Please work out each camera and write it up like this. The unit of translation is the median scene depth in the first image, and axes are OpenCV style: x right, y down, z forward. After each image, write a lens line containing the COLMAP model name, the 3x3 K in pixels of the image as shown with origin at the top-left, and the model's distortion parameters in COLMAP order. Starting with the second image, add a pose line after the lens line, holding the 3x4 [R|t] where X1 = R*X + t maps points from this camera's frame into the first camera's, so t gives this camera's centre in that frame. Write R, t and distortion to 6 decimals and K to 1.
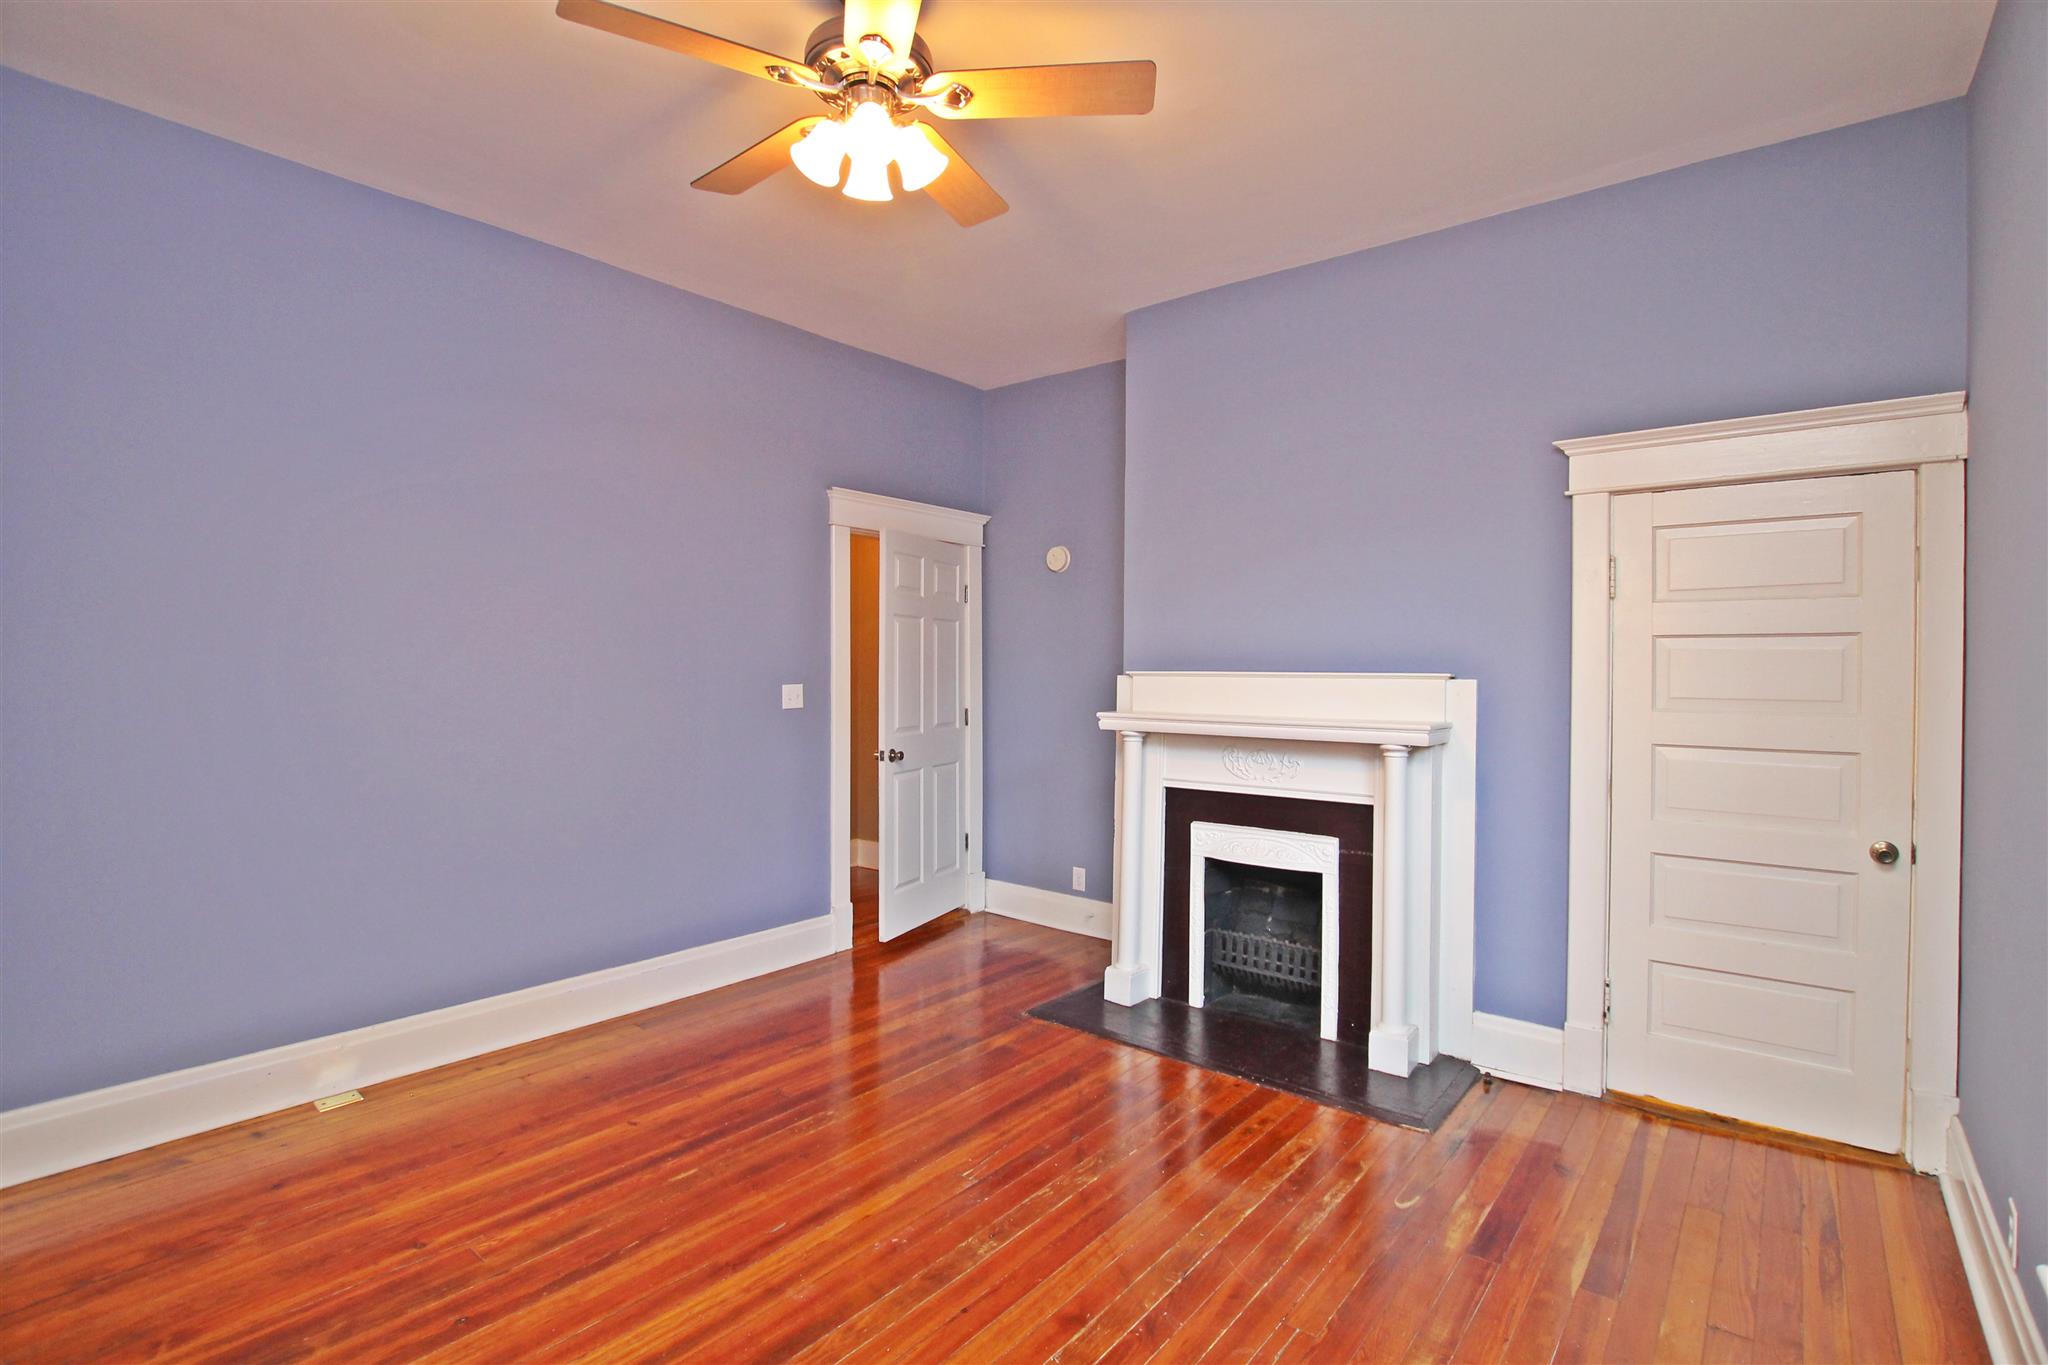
lens RADIAL K [[958.2, 0, 1034.4], [0, 958.2, 666.7], [0, 0, 1]] dist [-0.036088, 0.002678]
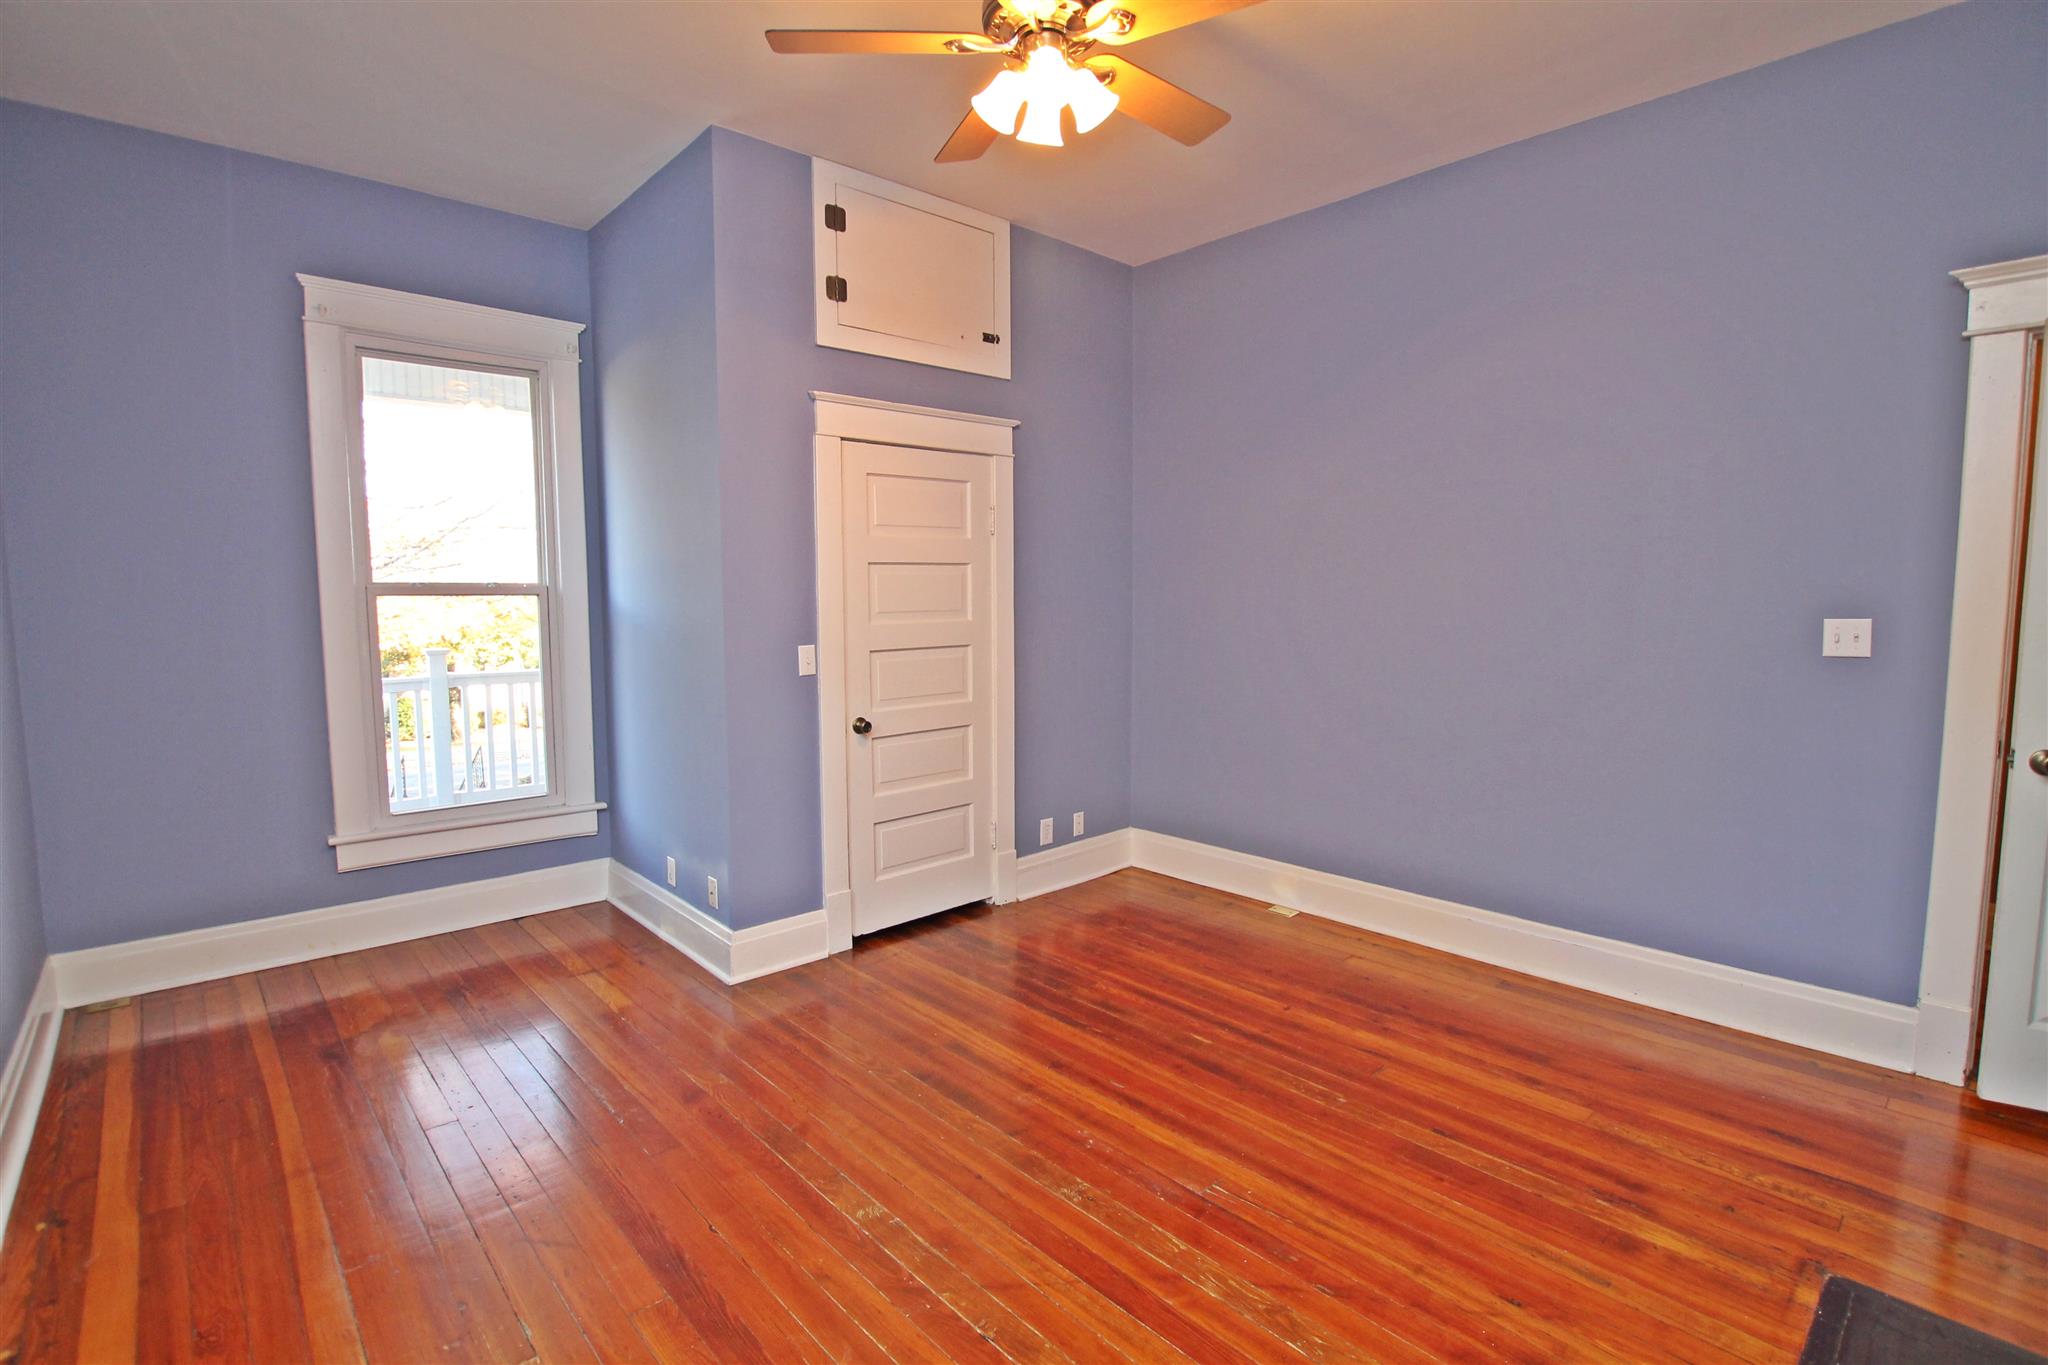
lens RADIAL K [[958.2, 0, 1020.8], [0, 958.2, 677.8], [0, 0, 1]] dist [-0.036088, 0.002678]
pose [[-0.159083, 0.082776, -0.983789, 0.753338], [0.002518, 0.996510, 0.083439, 0.007426], [0.987262, 0.010796, -0.158736, 0.955328]]
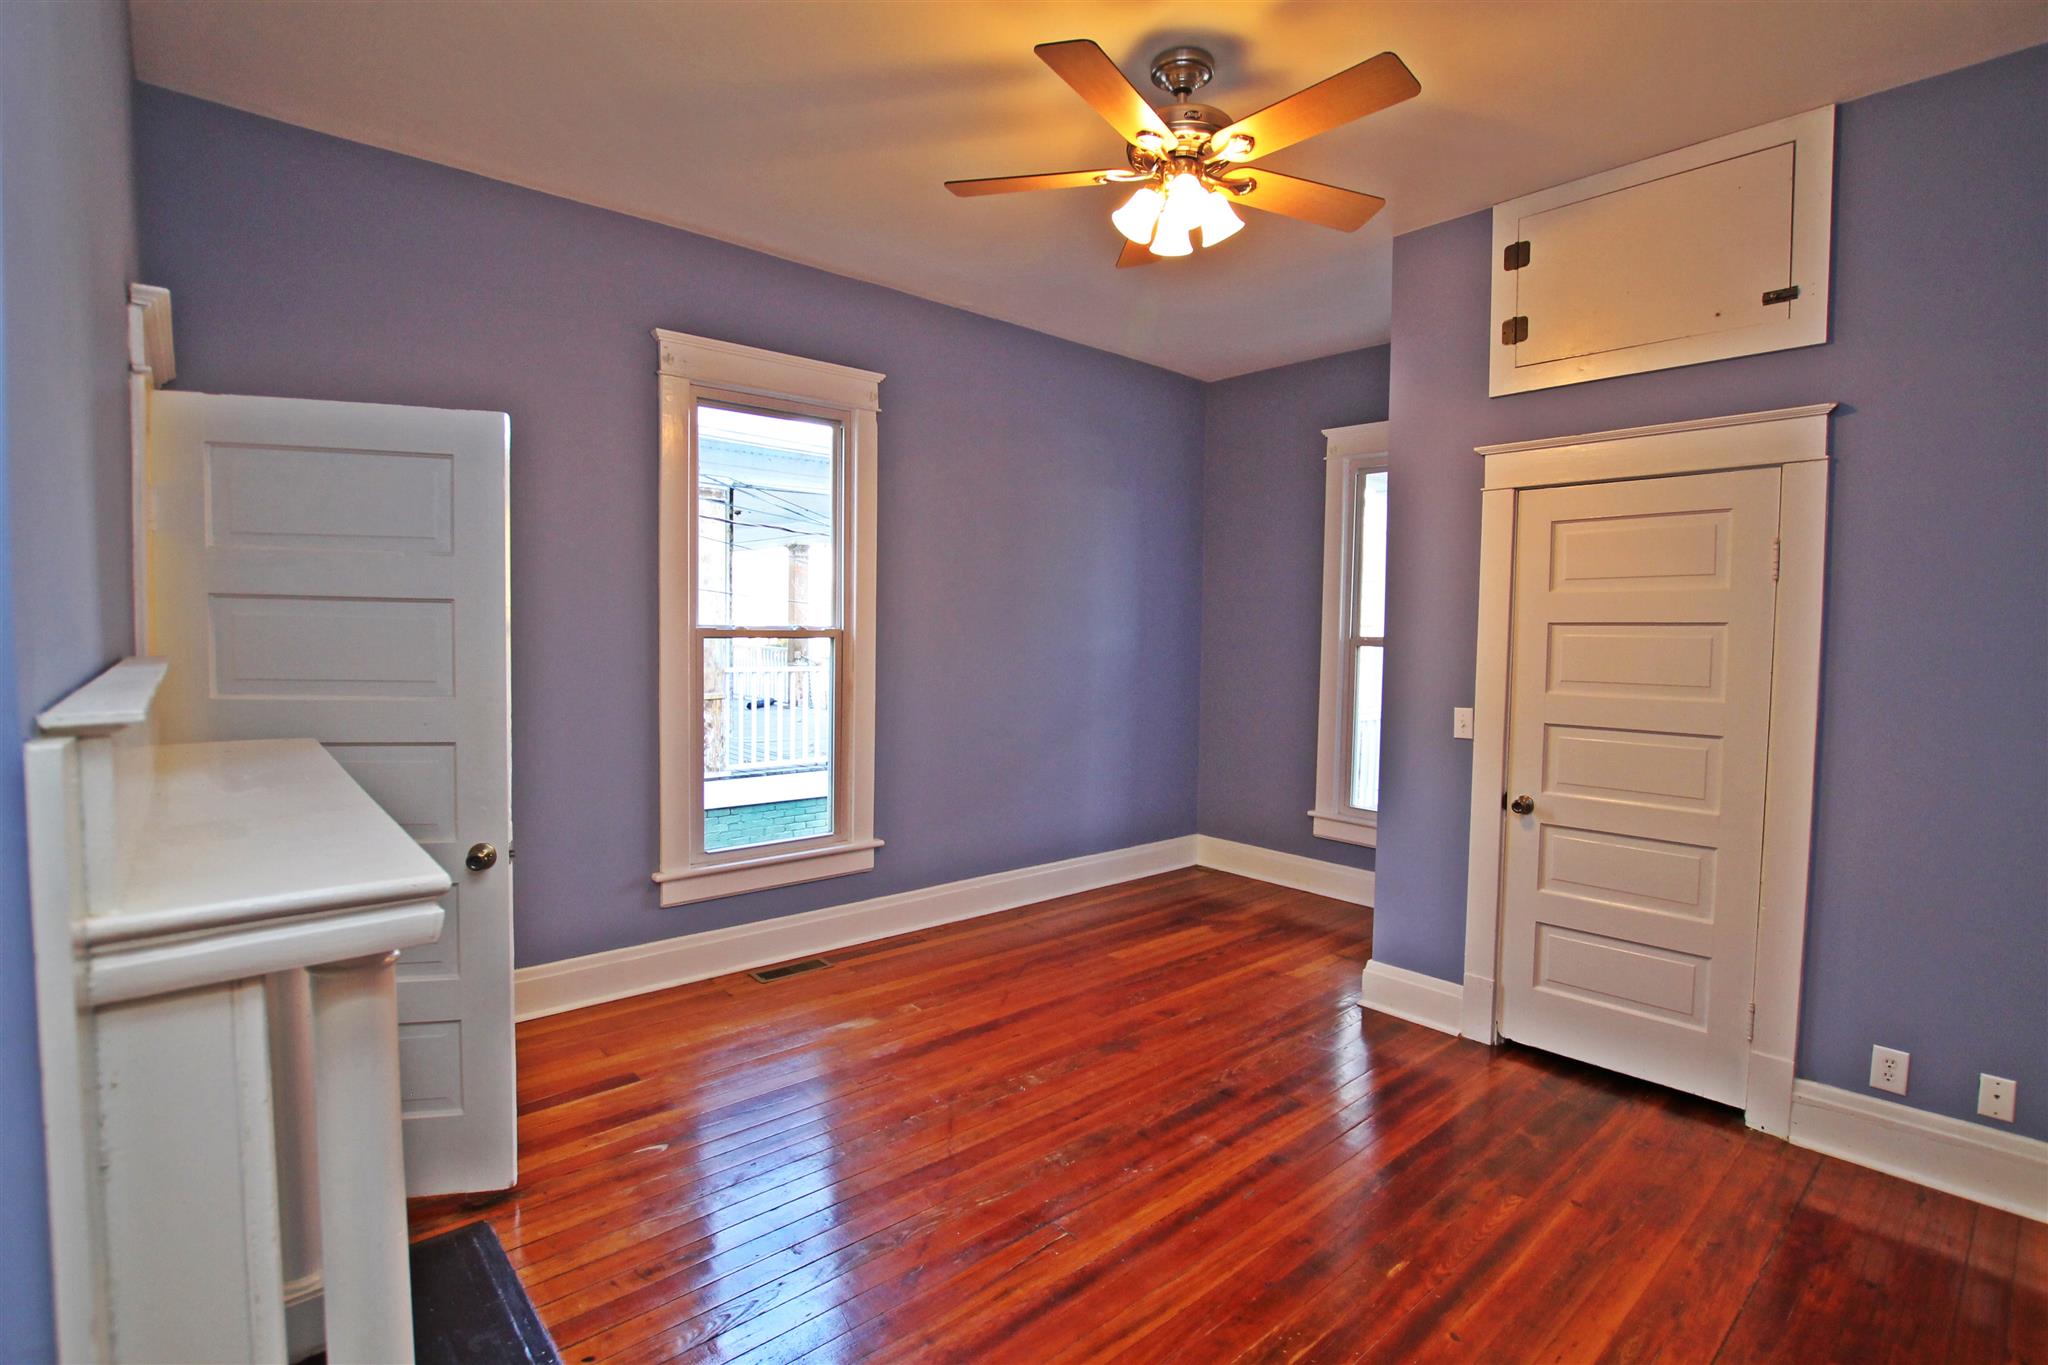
lens RADIAL K [[958.2, 0, 1033.1], [0, 958.2, 679.3], [0, 0, 1]] dist [-0.036088, 0.002678]
pose [[-0.985330, -0.030742, 0.167869, -0.175221], [-0.022069, 0.998335, 0.053289, -0.022640], [-0.169228, 0.048803, -0.984368, 1.837840]]
